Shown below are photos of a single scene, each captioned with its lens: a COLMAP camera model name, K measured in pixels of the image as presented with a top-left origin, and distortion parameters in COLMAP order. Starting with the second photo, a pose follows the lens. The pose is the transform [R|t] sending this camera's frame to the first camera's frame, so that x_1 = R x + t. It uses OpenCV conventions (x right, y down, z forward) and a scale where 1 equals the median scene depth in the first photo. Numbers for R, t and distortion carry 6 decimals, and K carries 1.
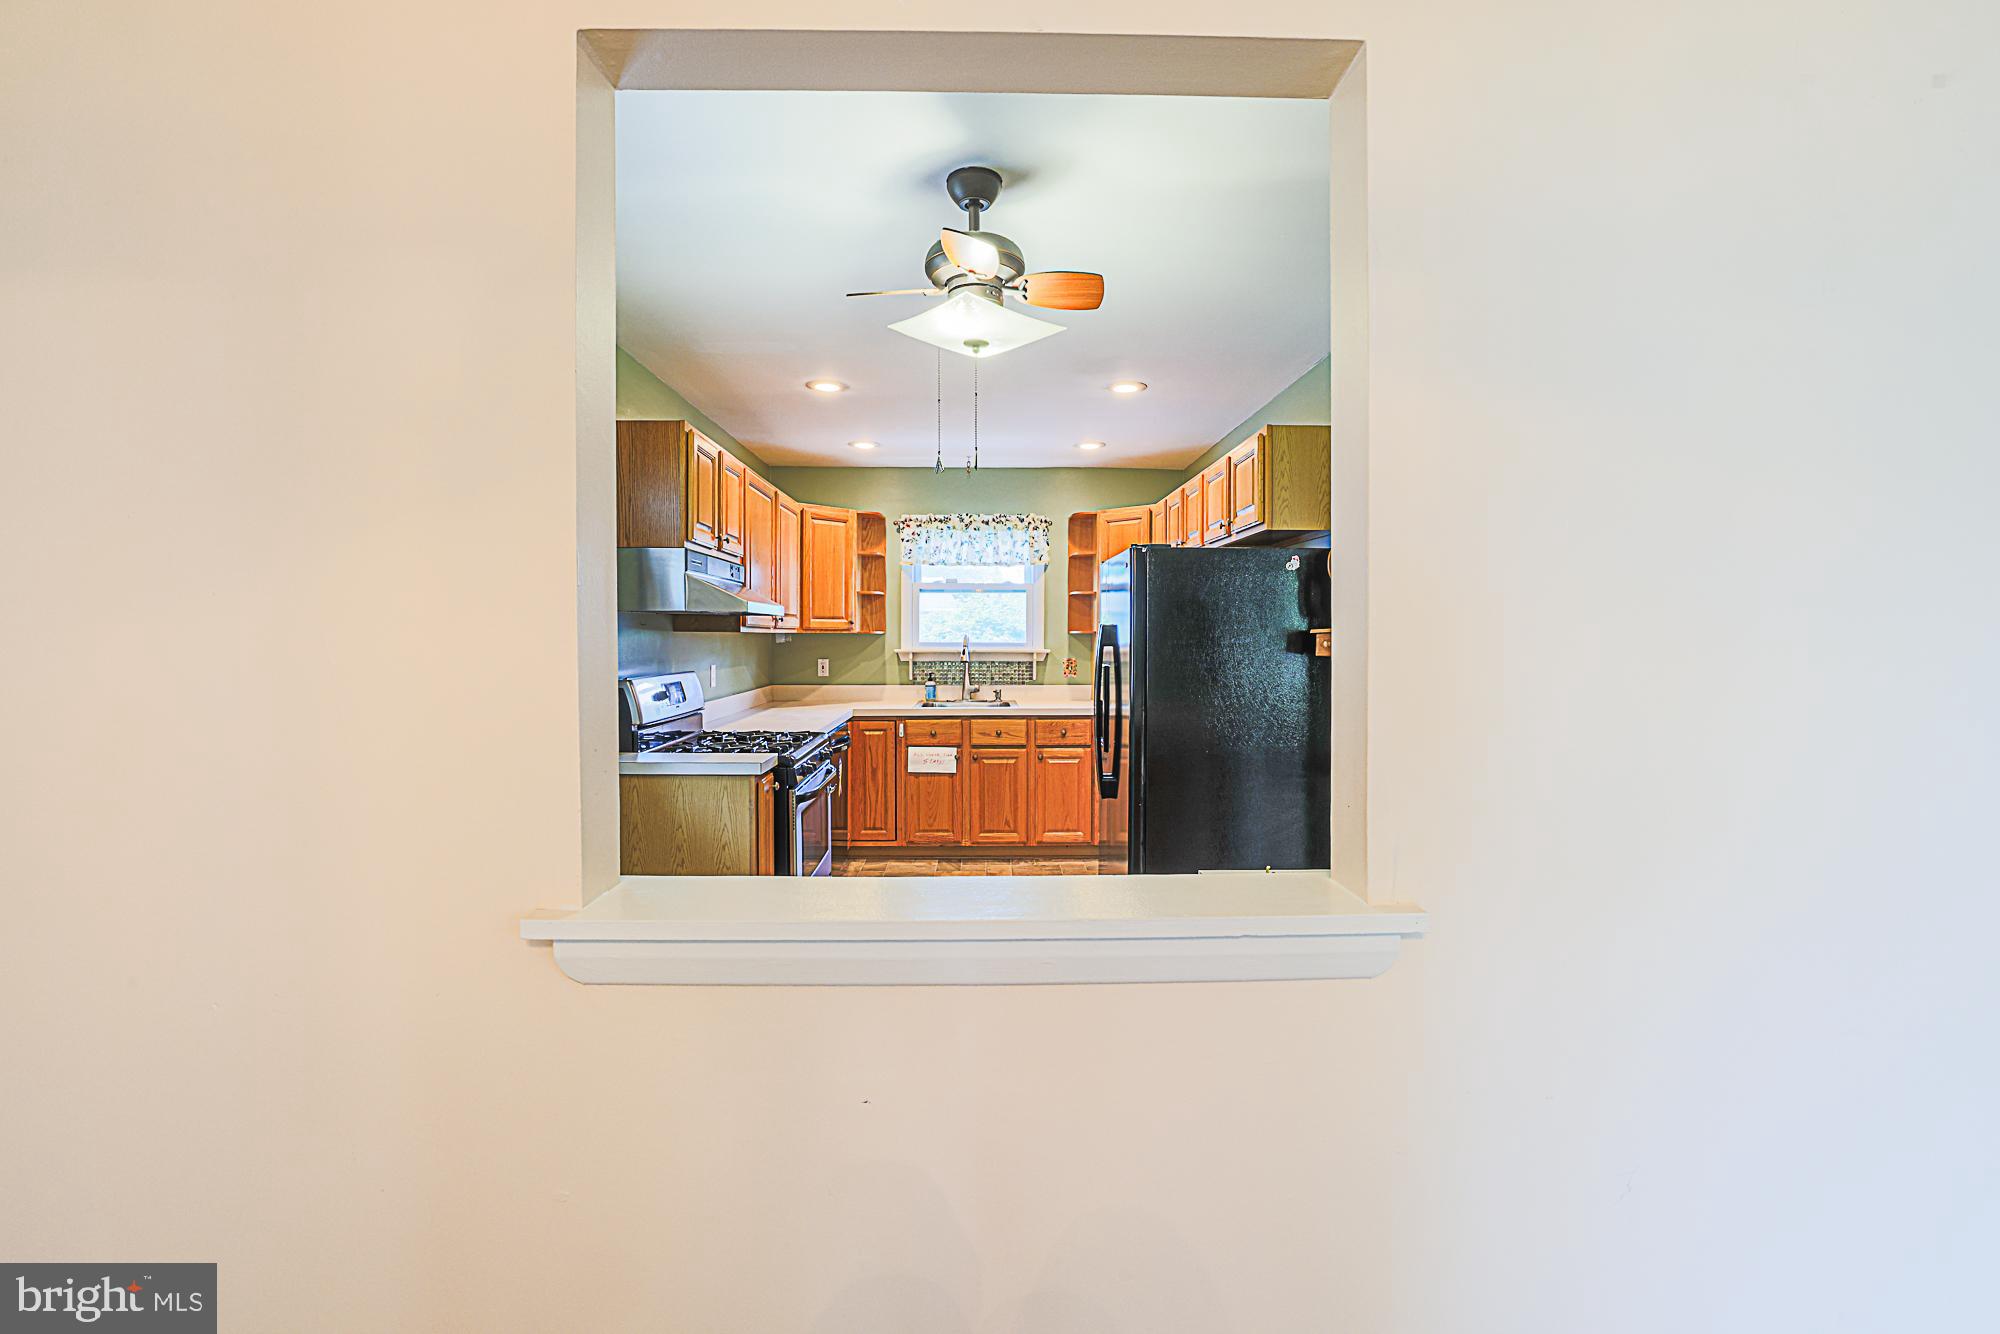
lens RADIAL K [[870.5, 0, 992.1], [0, 870.5, 651.0], [0, 0, 1]] dist [-0.050498, 0.018645]
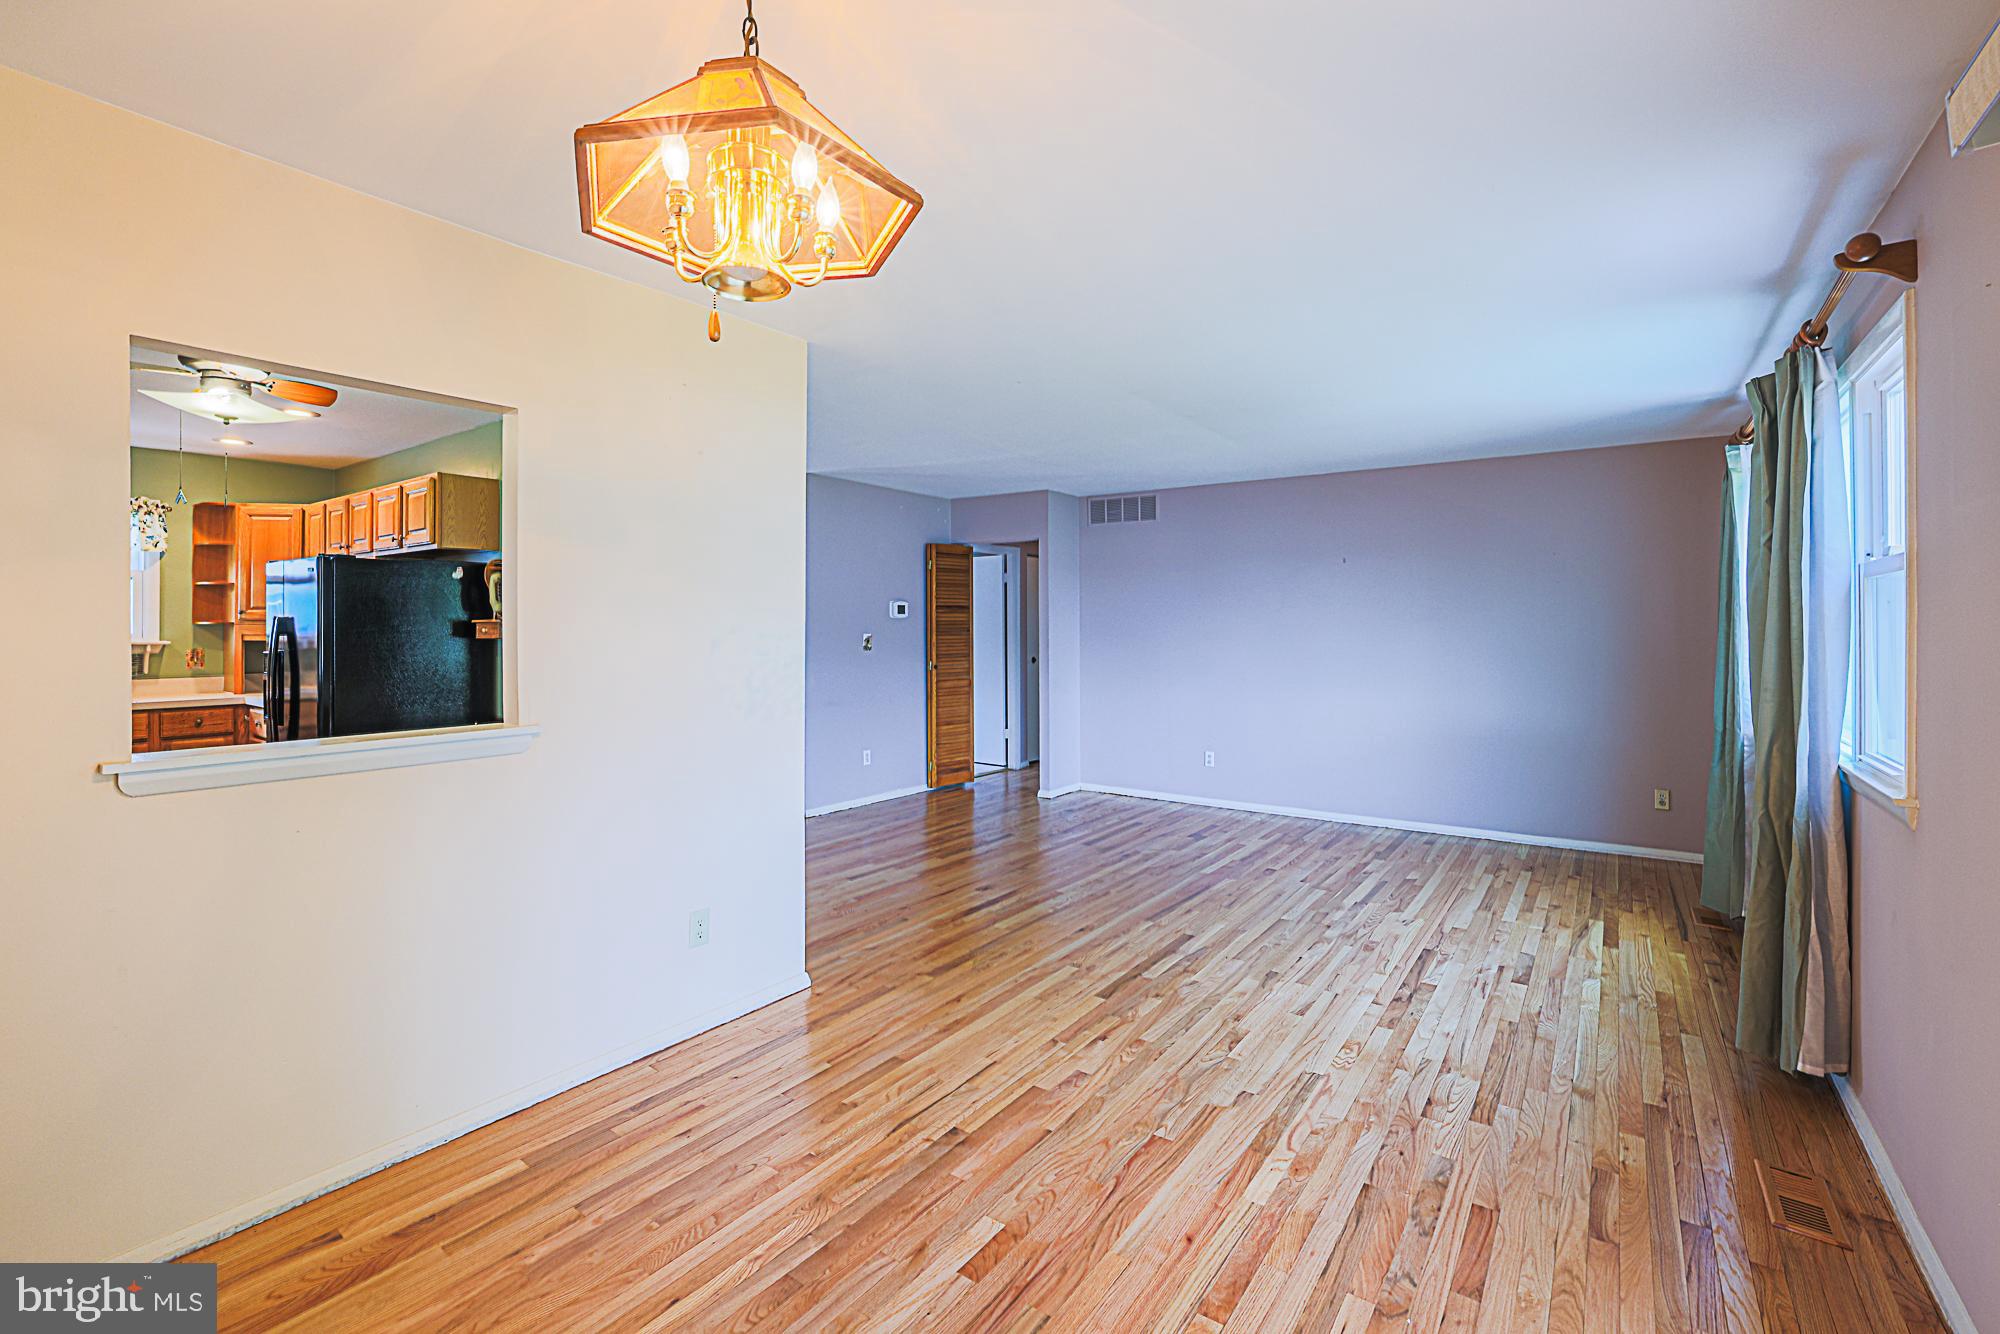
lens RADIAL K [[885.5, 0, 992.1], [0, 885.5, 620.8], [0, 0, 1]] dist [-0.050586, 0.020828]
pose [[0.608811, 0.000899, 0.793315, -0.146053], [0.015175, 0.999803, -0.012779, 0.002119], [-0.793170, 0.019819, 0.608677, -0.322651]]
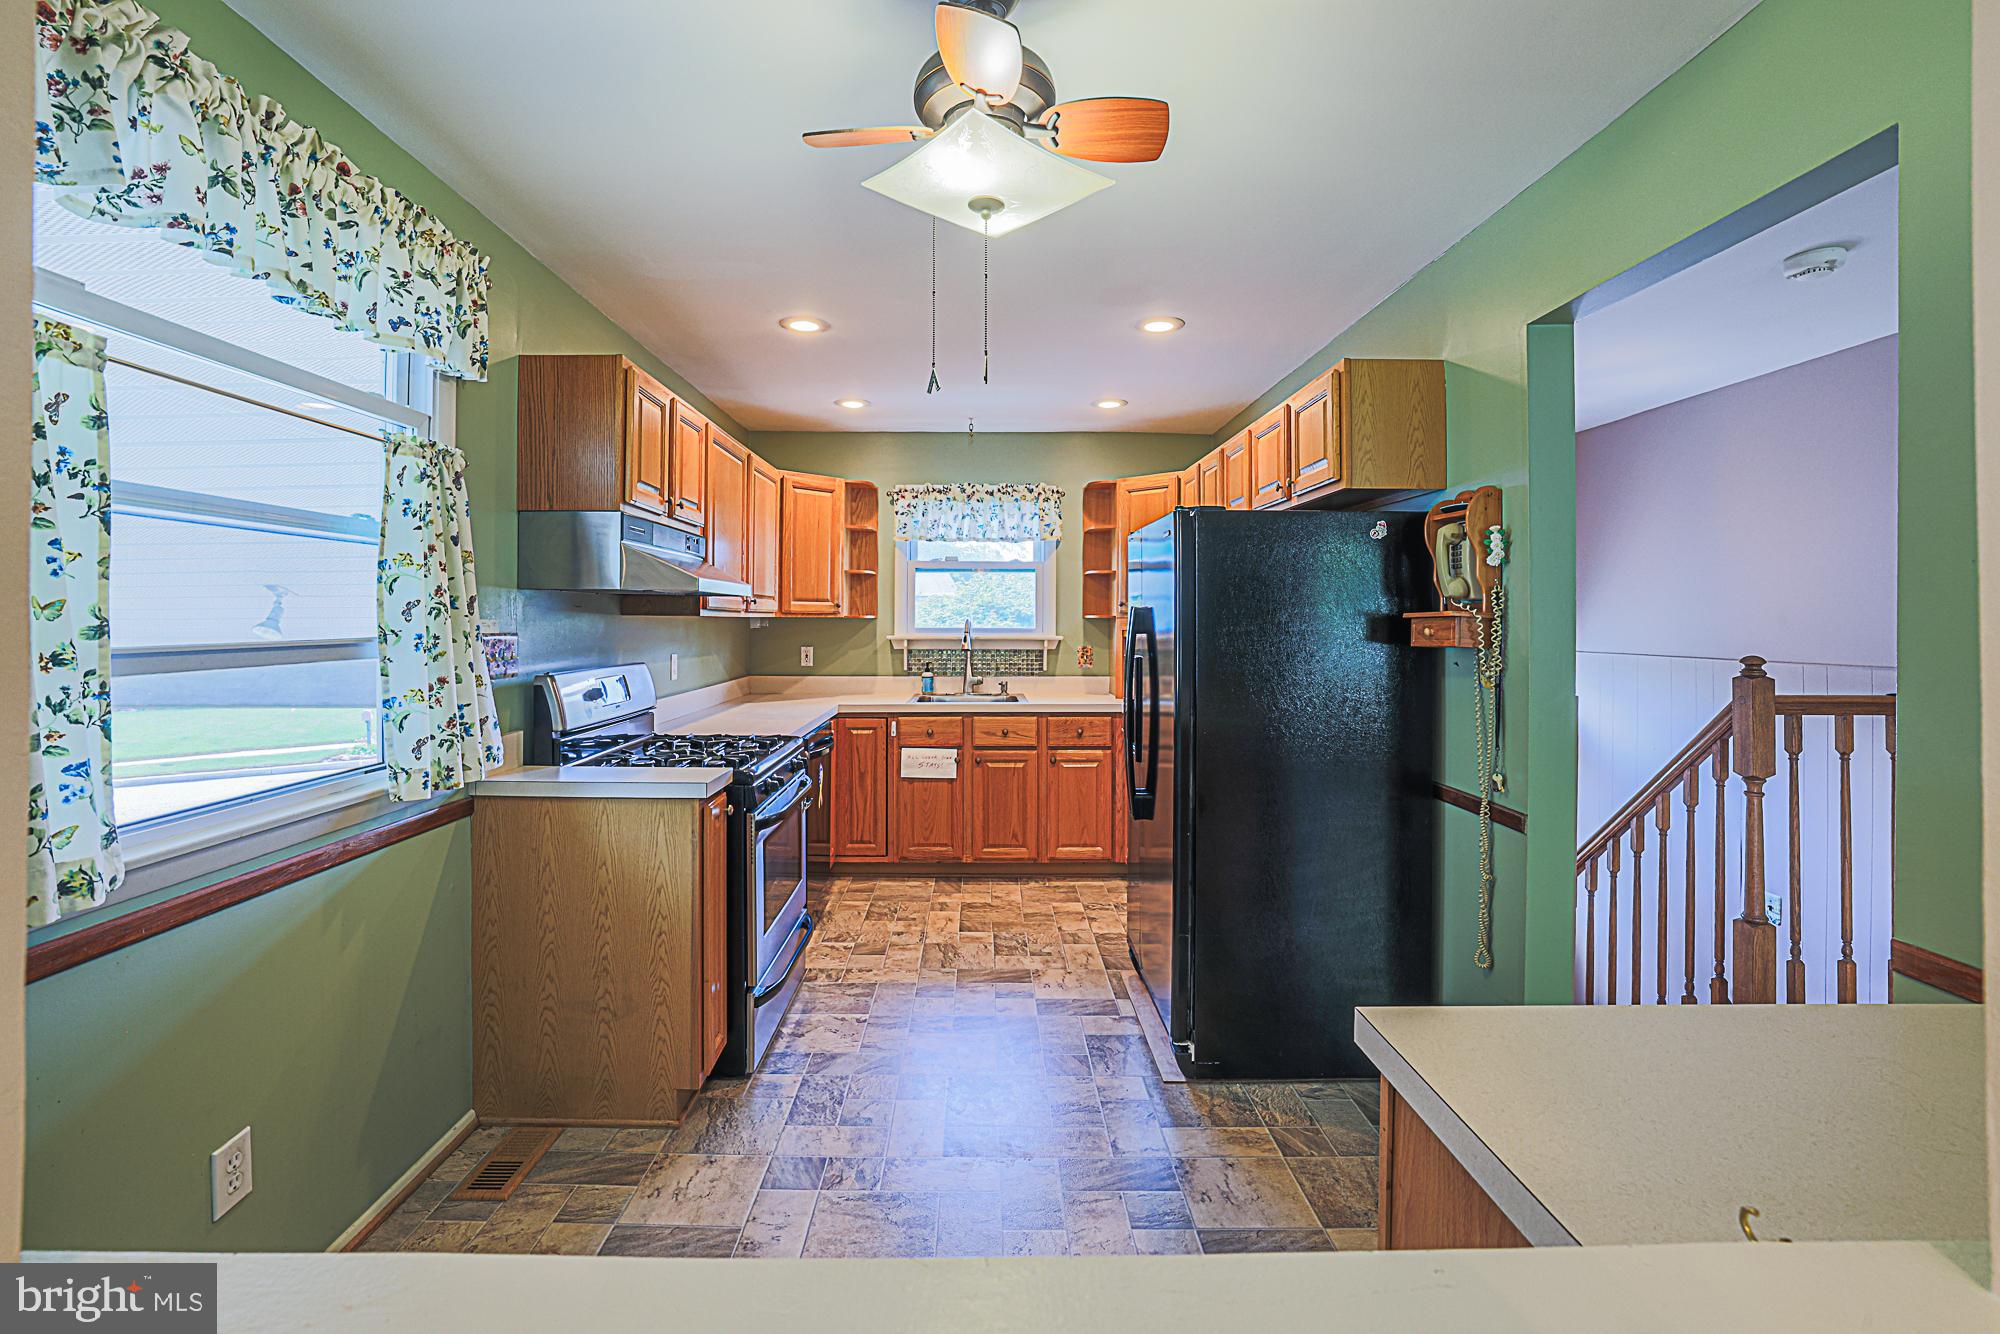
lens RADIAL K [[875.9, 0, 977.3], [0, 875.9, 612.2], [0, 0, 1]] dist [-0.044373, 0.021874]
pose [[0.999844, 0.001022, -0.017623, -0.005145], [-0.001500, 0.999630, -0.027172, -0.002243], [0.017589, 0.027194, 0.999475, 0.120119]]
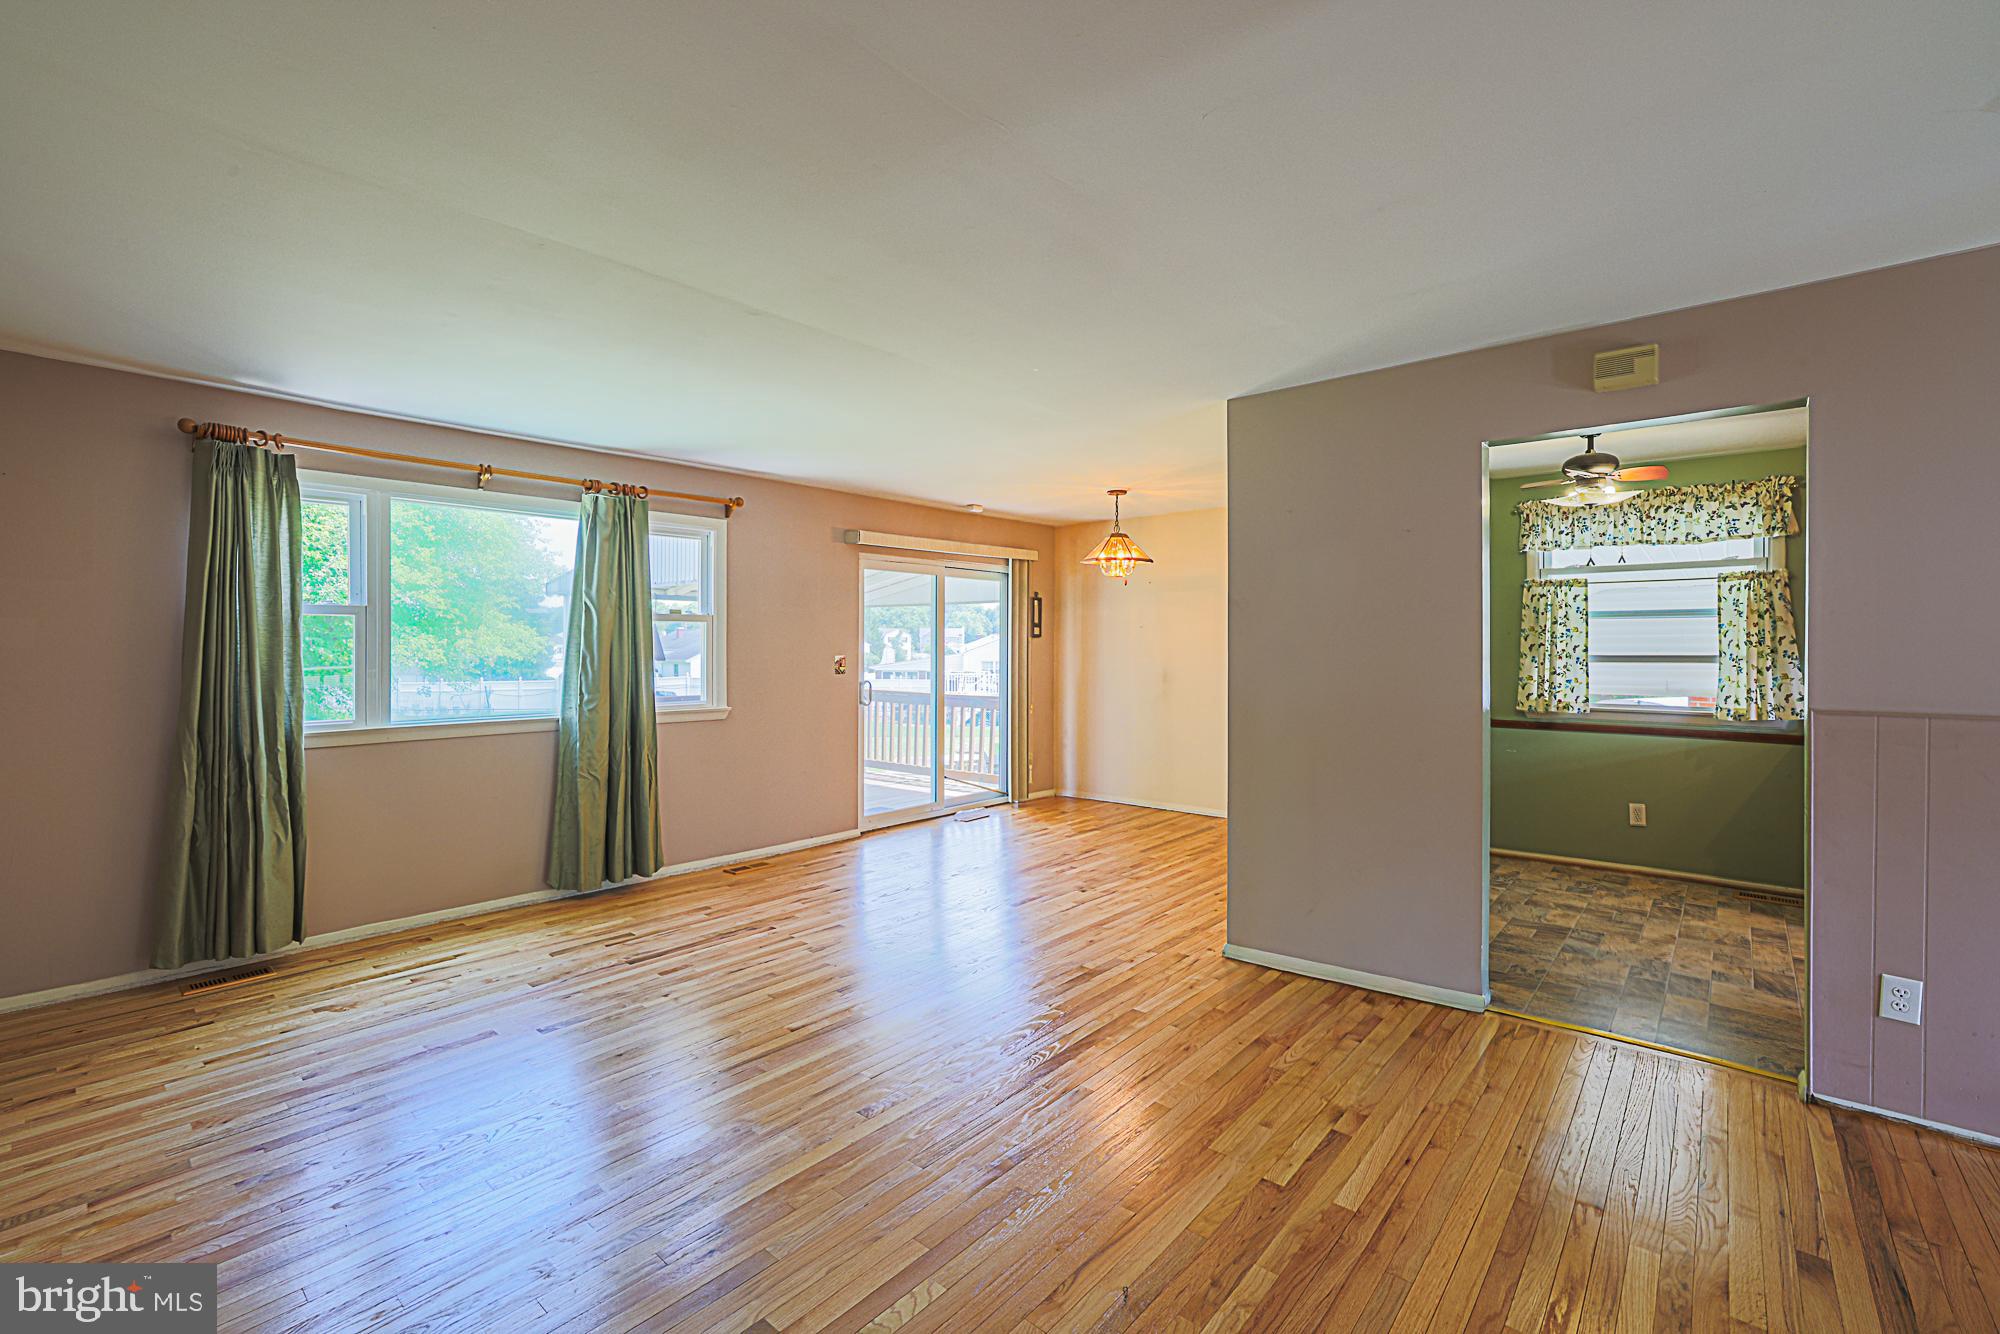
lens RADIAL K [[870.5, 0, 992.1], [0, 870.5, 651.0], [0, 0, 1]] dist [-0.050498, 0.018645]
pose [[-0.676308, 0.002416, -0.736615, 0.951403], [-0.016534, 0.999693, 0.018460, -0.008805], [0.736433, 0.024664, -0.676061, 0.523338]]
